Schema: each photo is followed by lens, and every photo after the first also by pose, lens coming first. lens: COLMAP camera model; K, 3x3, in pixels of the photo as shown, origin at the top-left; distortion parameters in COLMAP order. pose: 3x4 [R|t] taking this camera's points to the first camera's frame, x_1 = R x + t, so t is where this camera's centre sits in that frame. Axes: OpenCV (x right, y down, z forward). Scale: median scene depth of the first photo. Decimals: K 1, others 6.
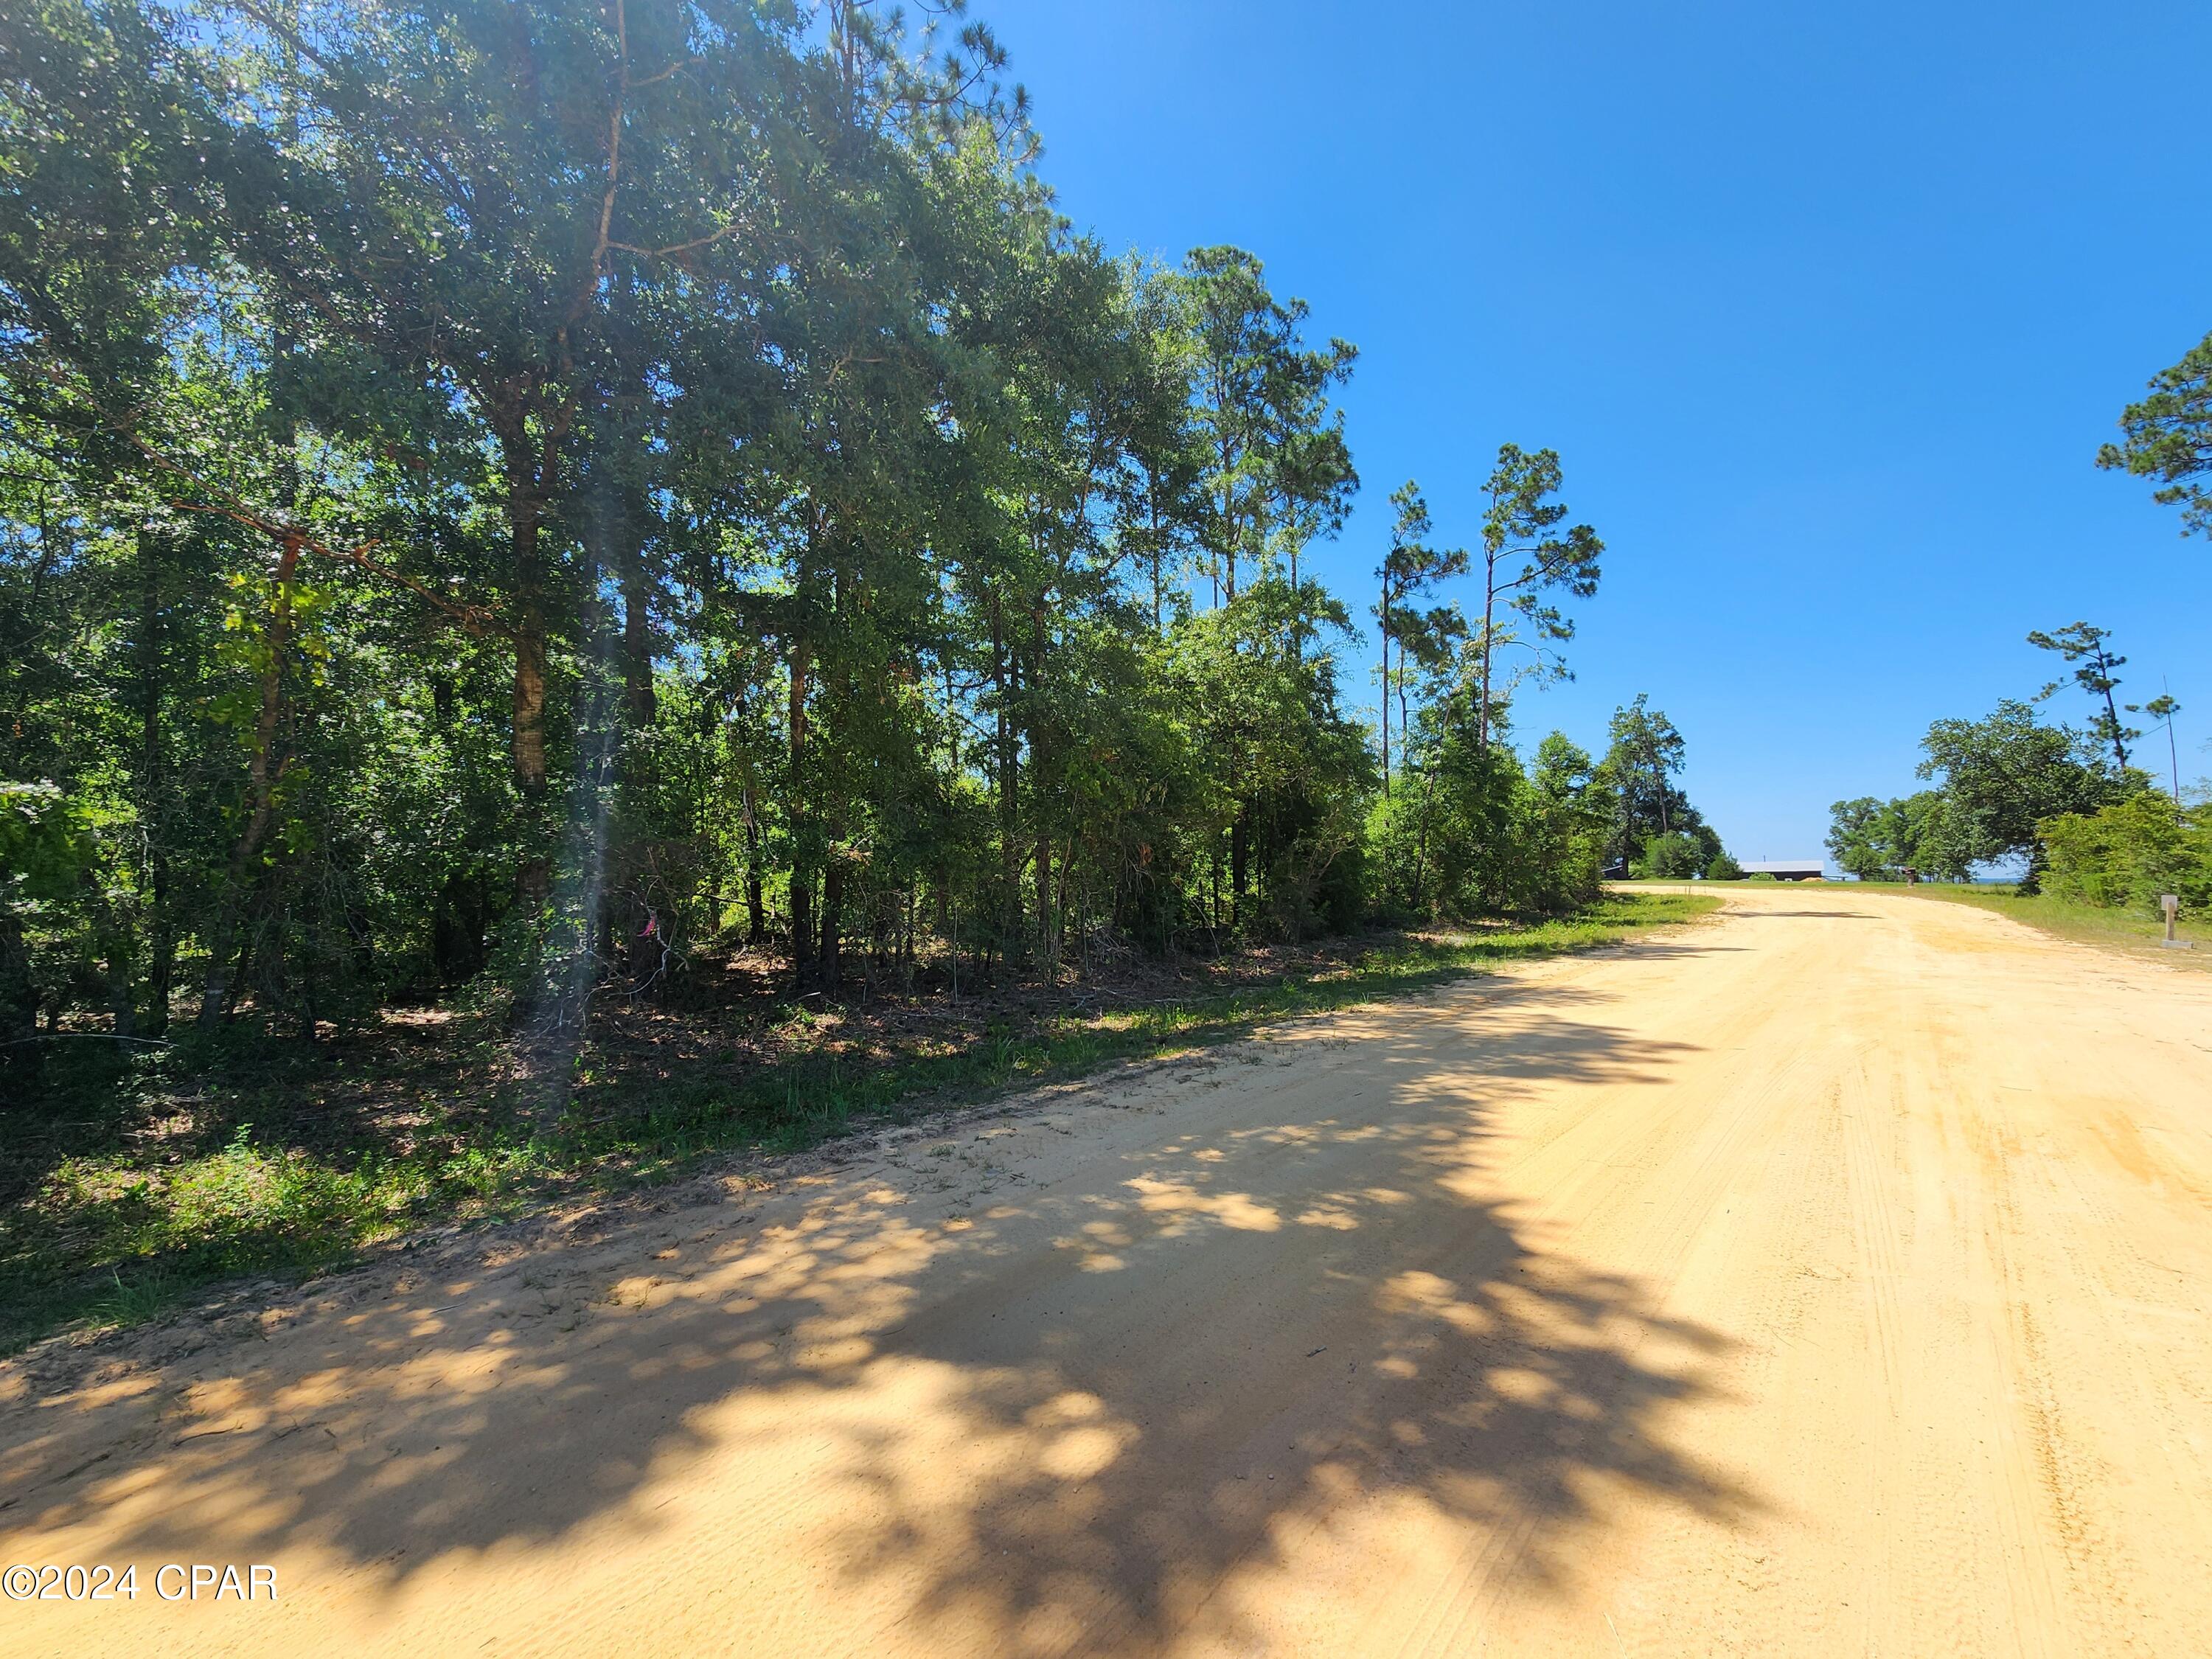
lens RADIAL K [[891.1, 0, 1099.1], [0, 891.1, 831.4], [0, 0, 1]] dist [-0.006928, 0.000008]
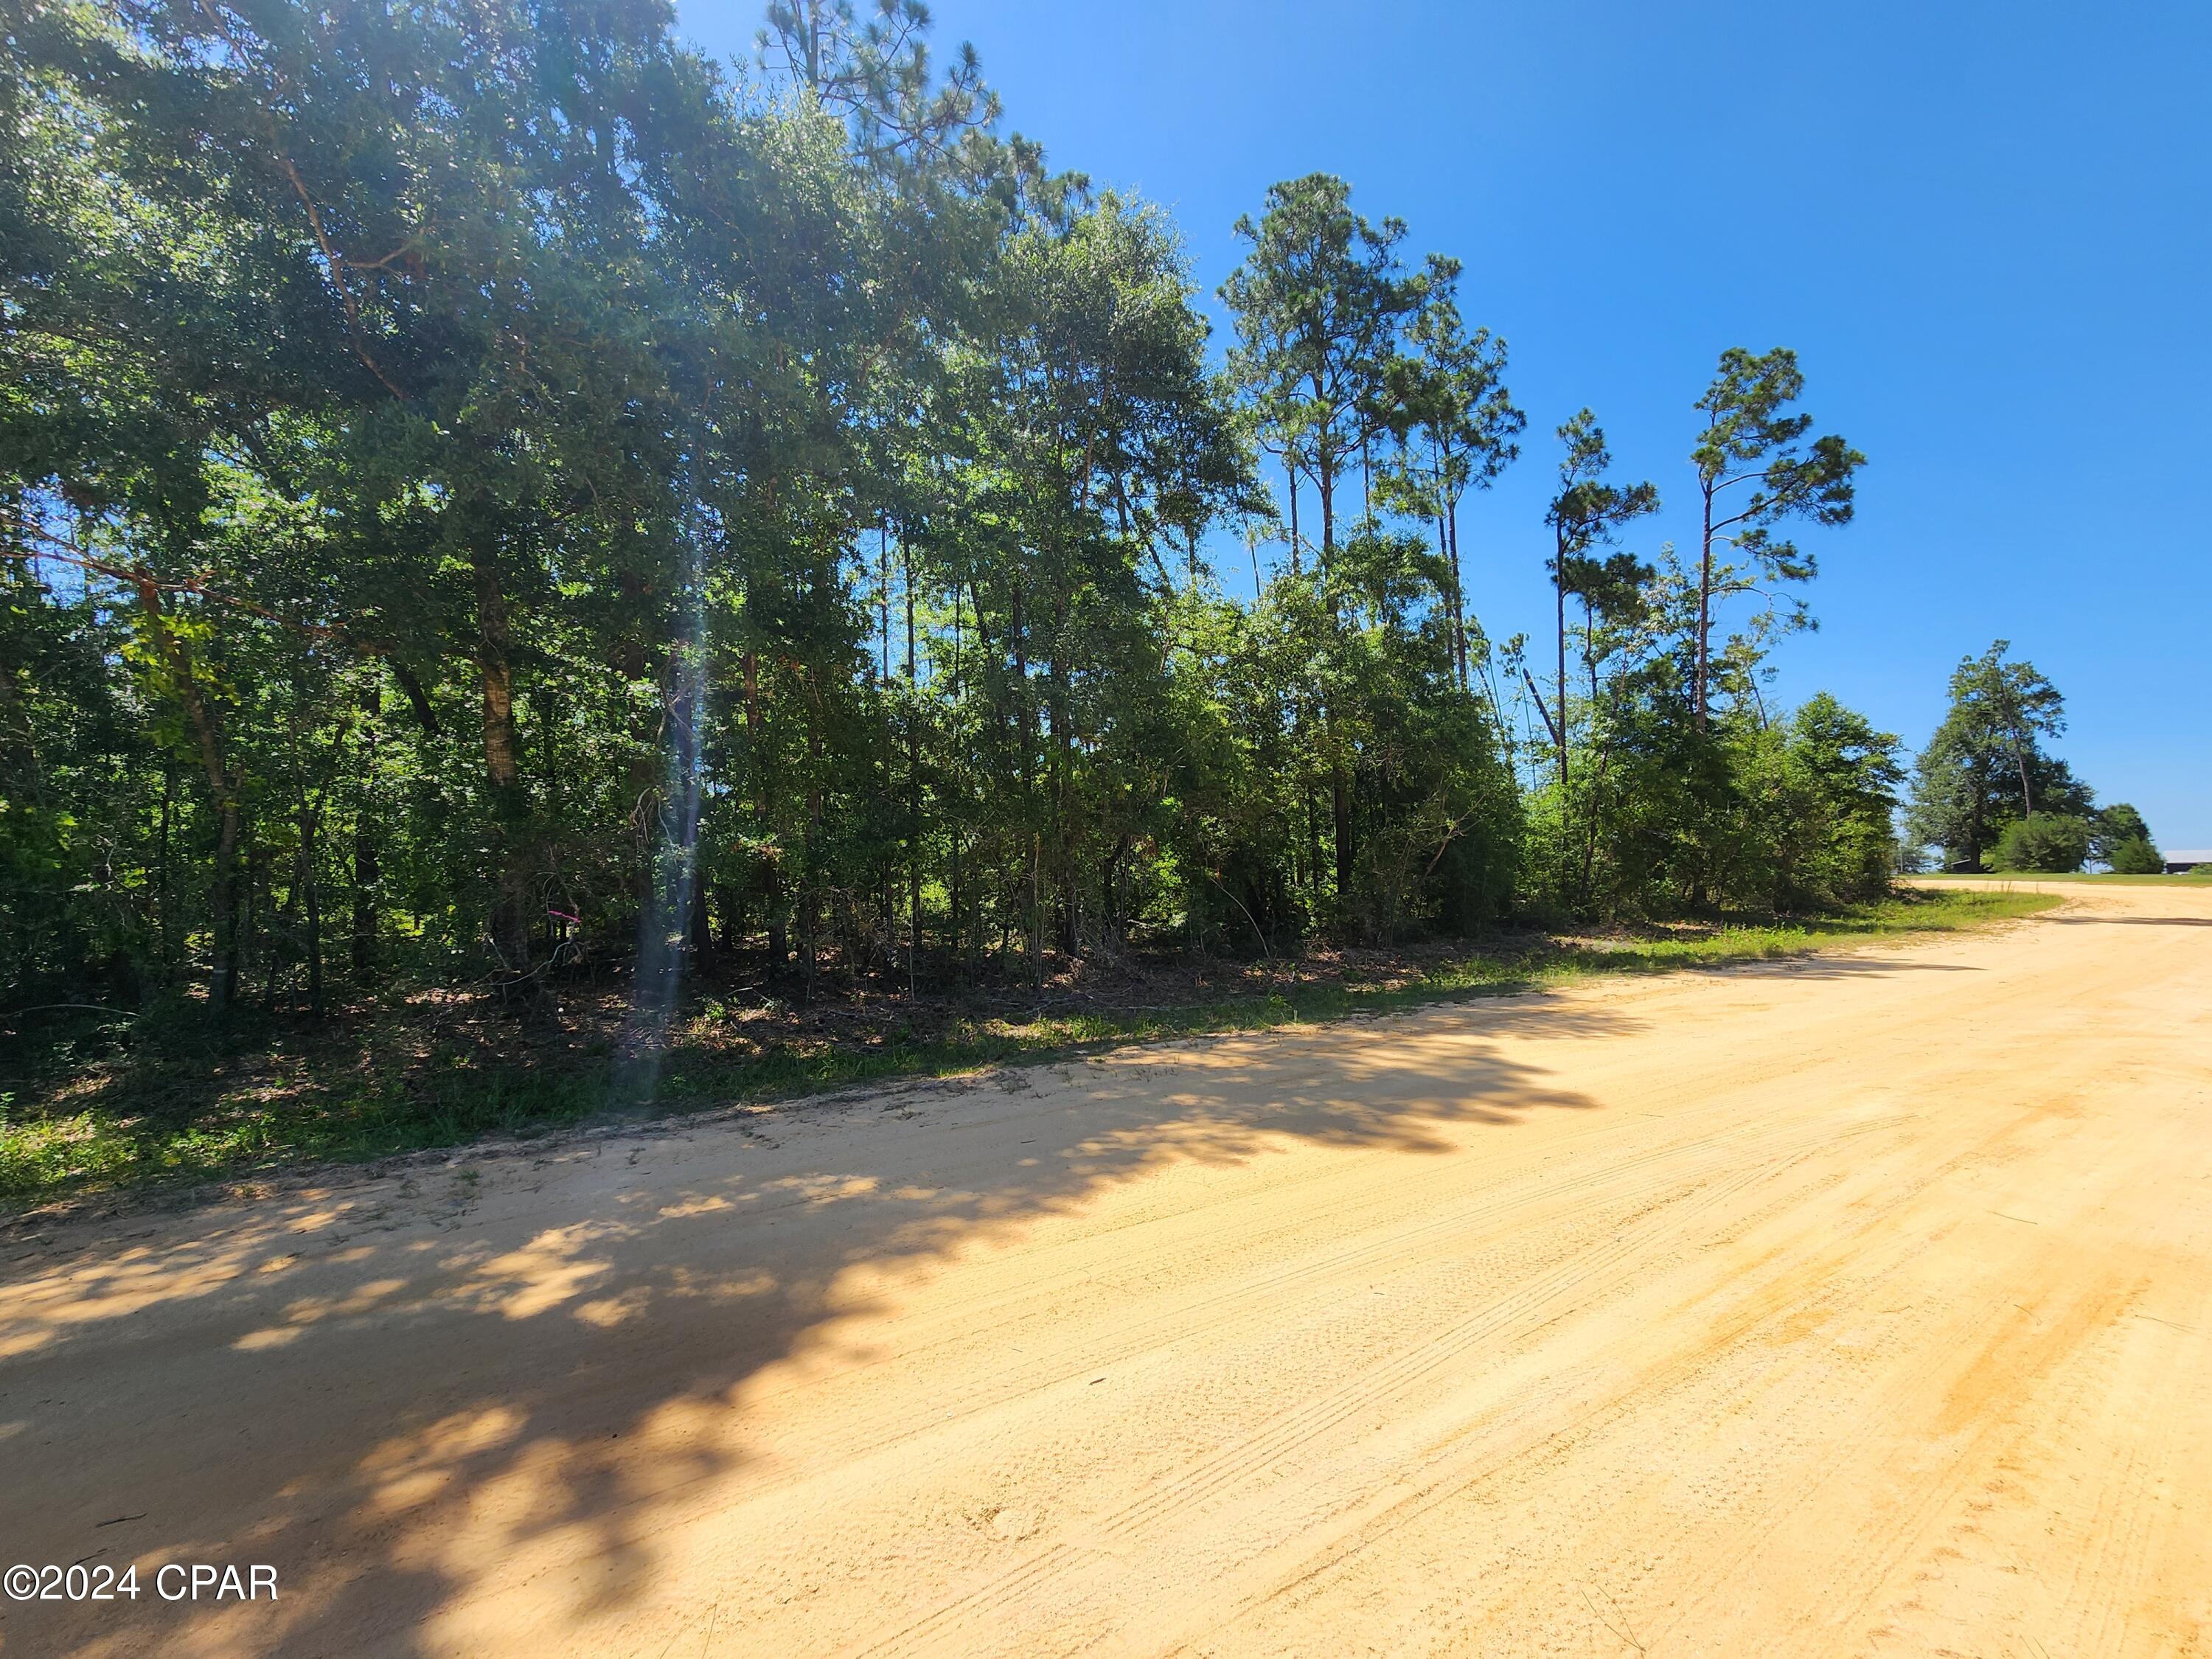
lens RADIAL K [[891.1, 0, 1108.0], [0, 891.1, 830.9], [0, 0, 1]] dist [-0.006928, 0.000008]
pose [[0.964767, -0.008793, -0.262960, 0.116737], [0.011686, 0.999887, 0.009442, -0.000742], [0.262848, -0.012182, 0.964760, 0.044008]]
